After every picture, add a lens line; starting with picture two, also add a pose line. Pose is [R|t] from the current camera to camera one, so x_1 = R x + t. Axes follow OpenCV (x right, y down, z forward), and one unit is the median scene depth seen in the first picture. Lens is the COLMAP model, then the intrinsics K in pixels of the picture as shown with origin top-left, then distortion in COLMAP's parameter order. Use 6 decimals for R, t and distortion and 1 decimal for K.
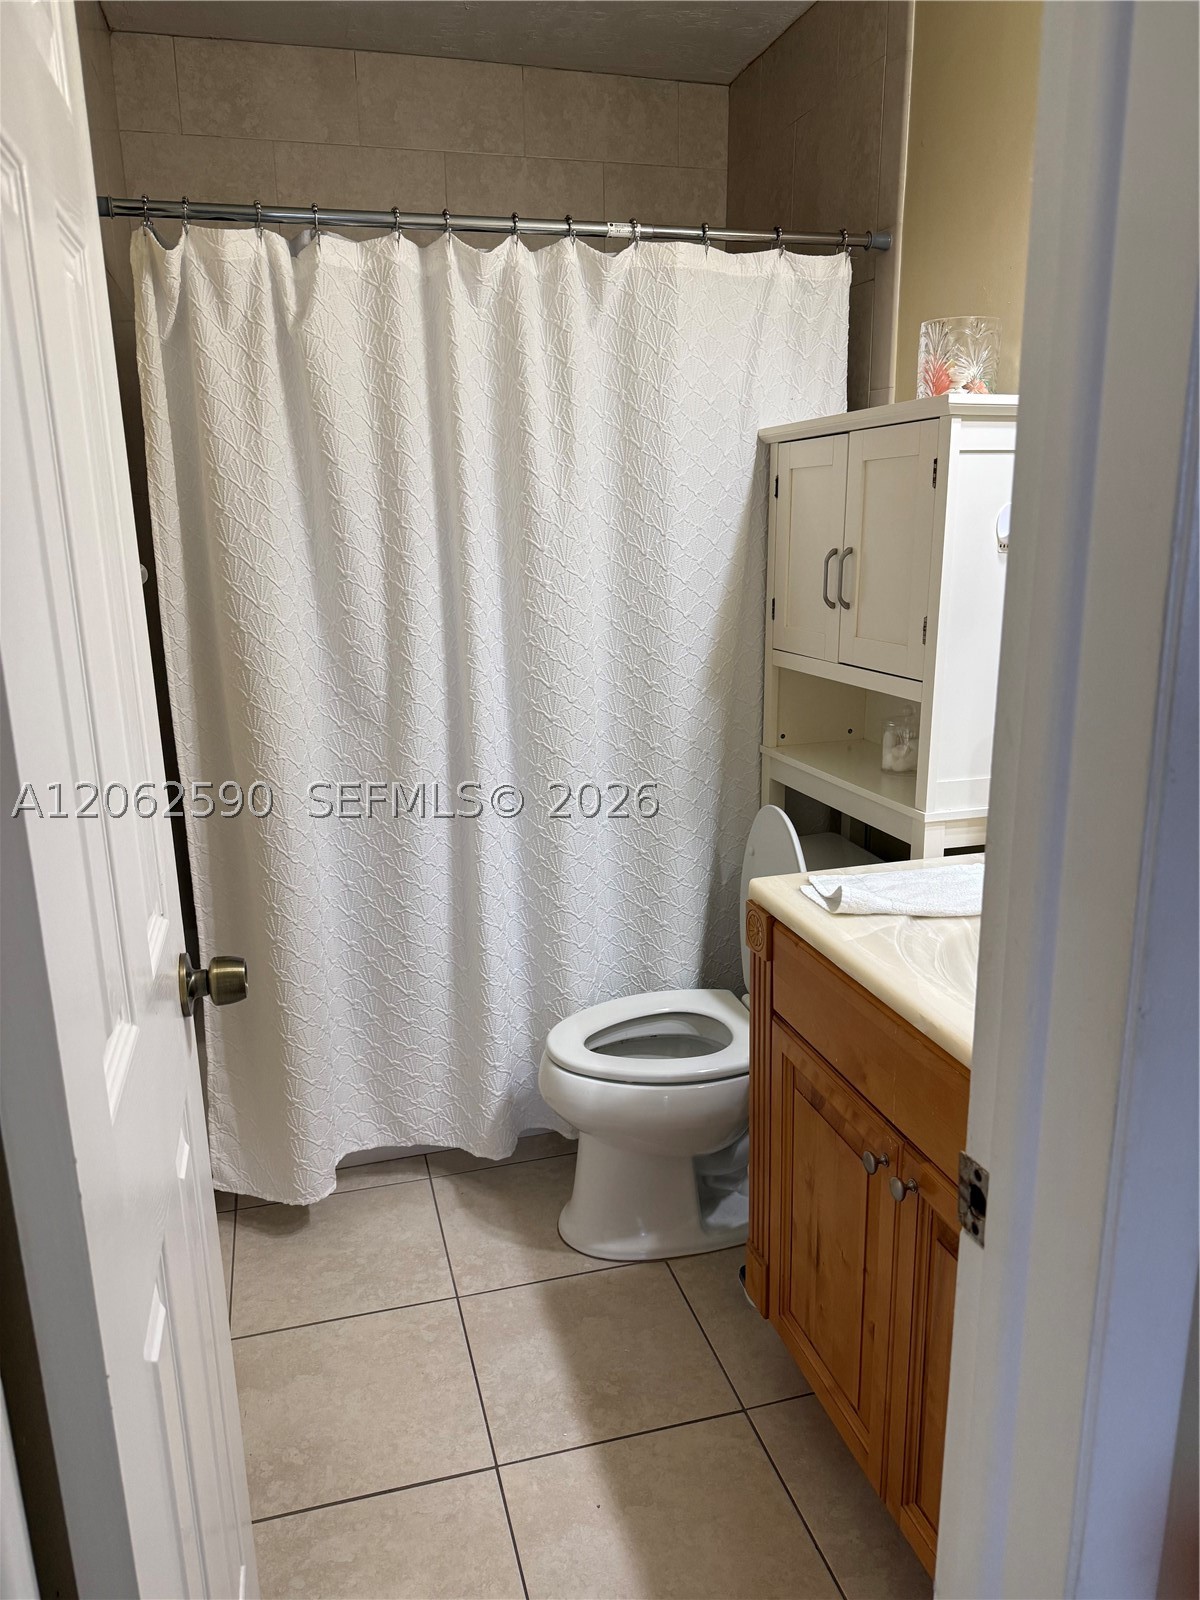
lens RADIAL K [[1136.1, 0, 598.6], [0, 1136.1, 806.3], [0, 0, 1]] dist [0.182187, -0.333520]
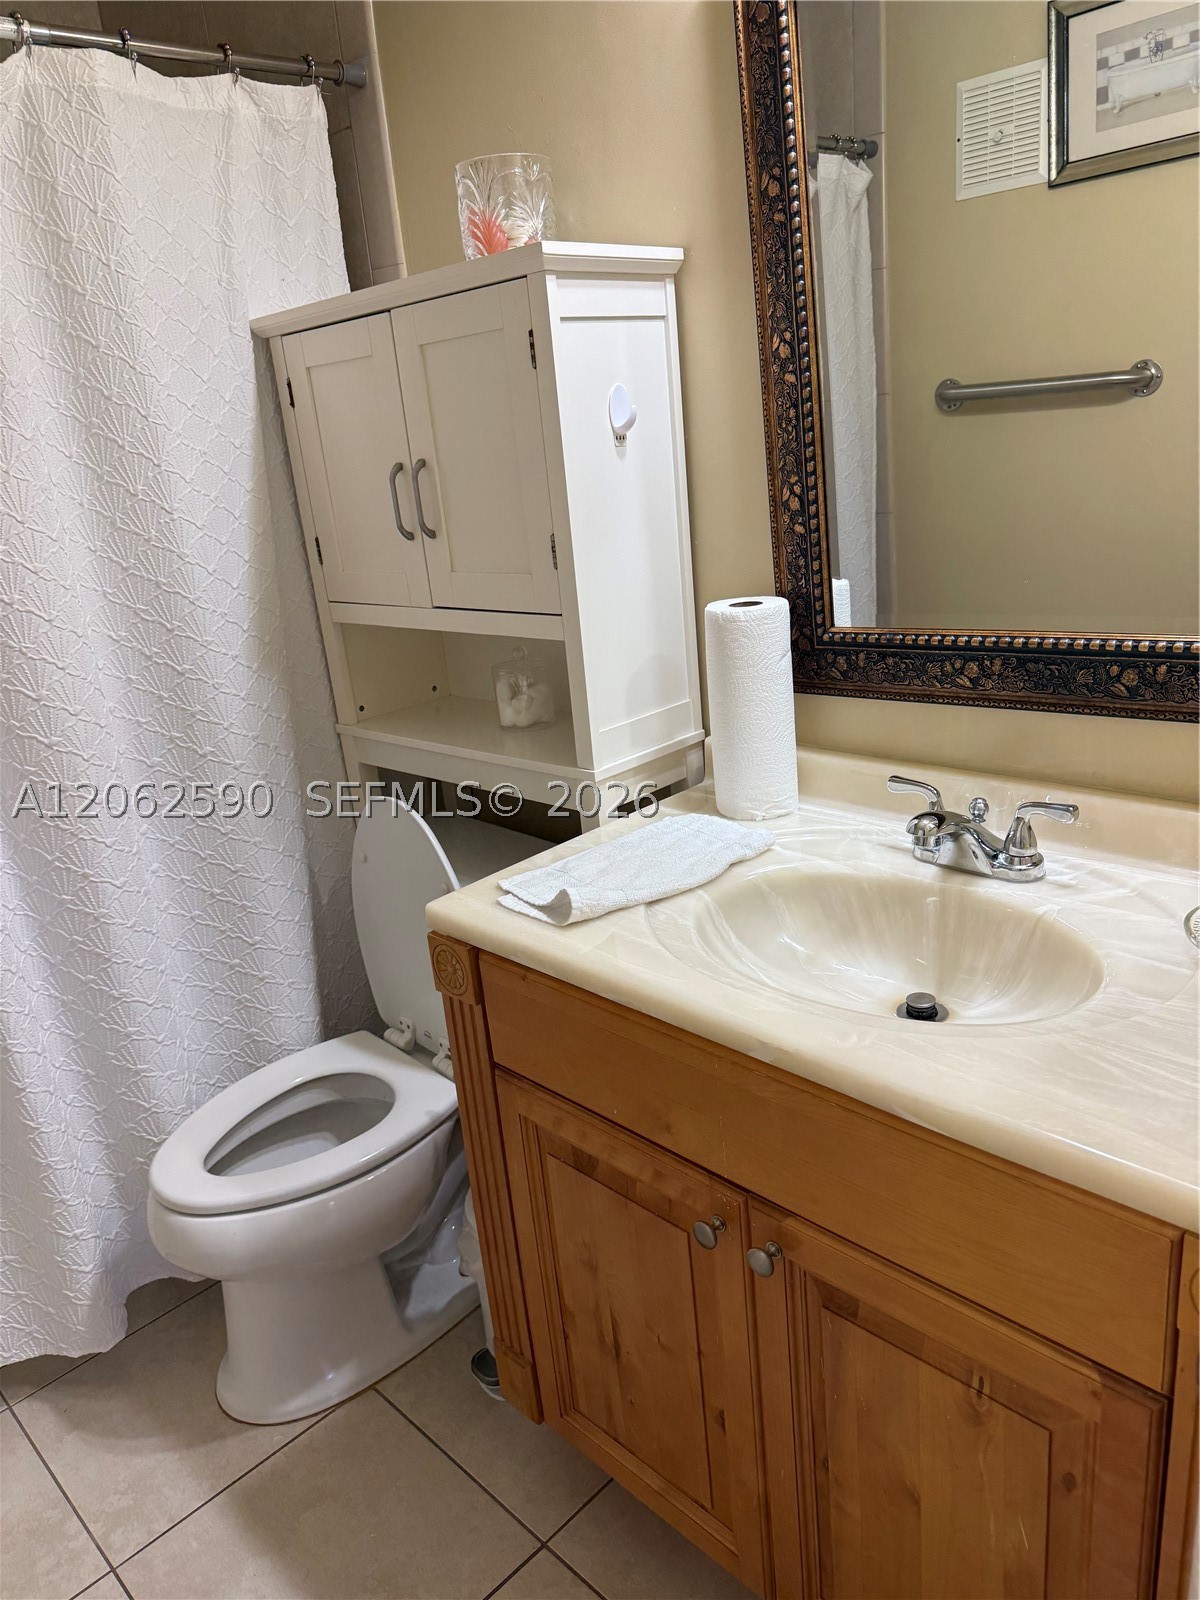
lens RADIAL K [[1137.8, 0, 581.7], [0, 1137.8, 815.9], [0, 0, 1]] dist [0.033951, -0.035043]
pose [[0.874134, -0.218339, 0.433842, -0.073369], [0.197504, 0.975864, 0.093176, -0.035150], [-0.443715, 0.004237, 0.896158, 0.237991]]
